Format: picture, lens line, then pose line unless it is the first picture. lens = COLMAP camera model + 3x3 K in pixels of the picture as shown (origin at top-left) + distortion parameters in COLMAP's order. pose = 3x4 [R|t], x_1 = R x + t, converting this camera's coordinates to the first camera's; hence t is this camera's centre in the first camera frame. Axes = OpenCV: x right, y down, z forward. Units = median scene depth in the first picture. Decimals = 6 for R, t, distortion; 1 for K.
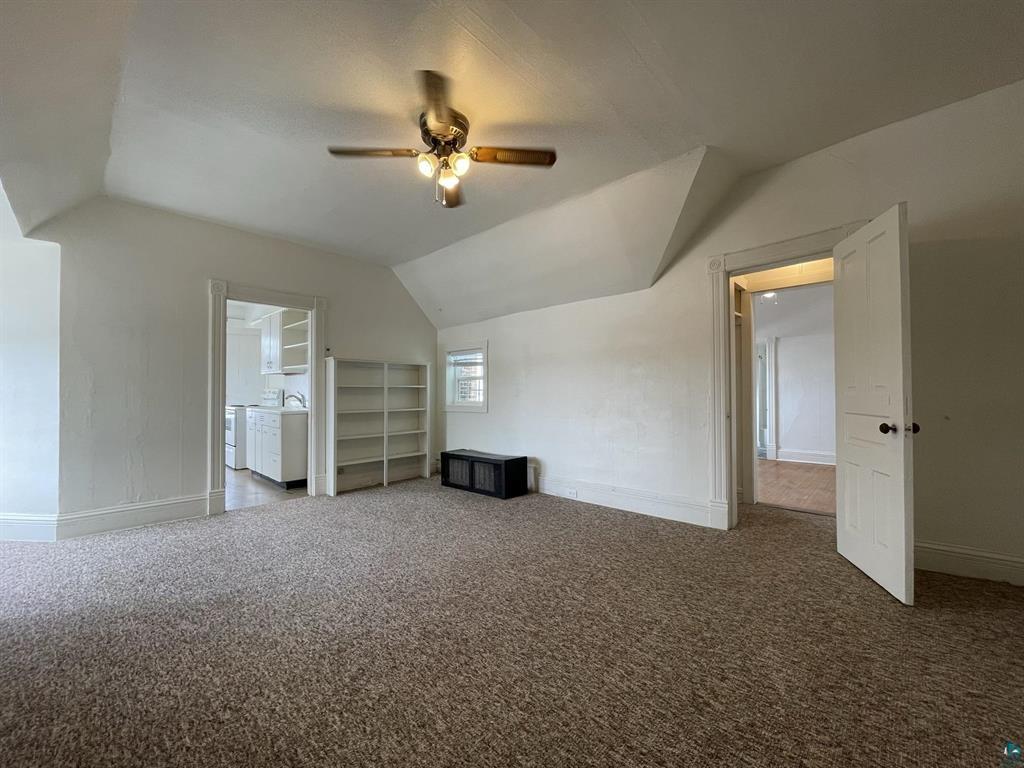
lens RADIAL K [[409.2, 0, 506.5], [0, 409.2, 388.1], [0, 0, 1]] dist [0.002542, 0.000612]
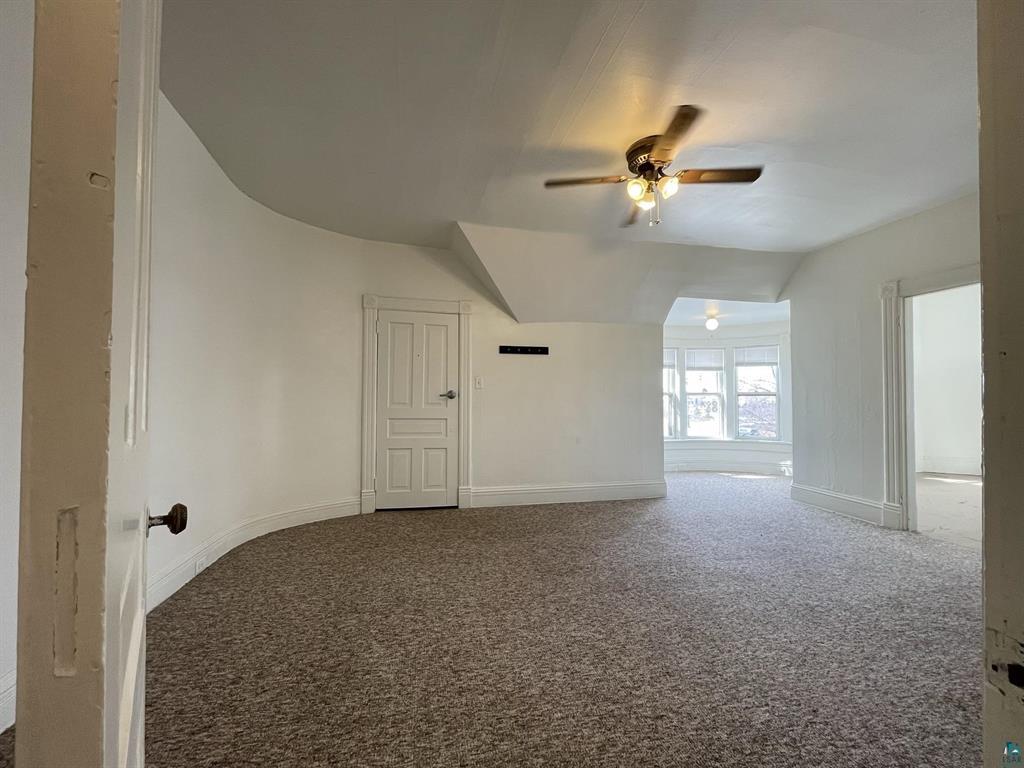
lens RADIAL K [[409.2, 0, 507.5], [0, 409.2, 388.3], [0, 0, 1]] dist [0.002542, 0.000612]
pose [[-0.545716, -0.016982, -0.837798, 1.118692], [0.013861, 0.999475, -0.029288, -0.000204], [0.837856, -0.027596, -0.545194, 1.514489]]
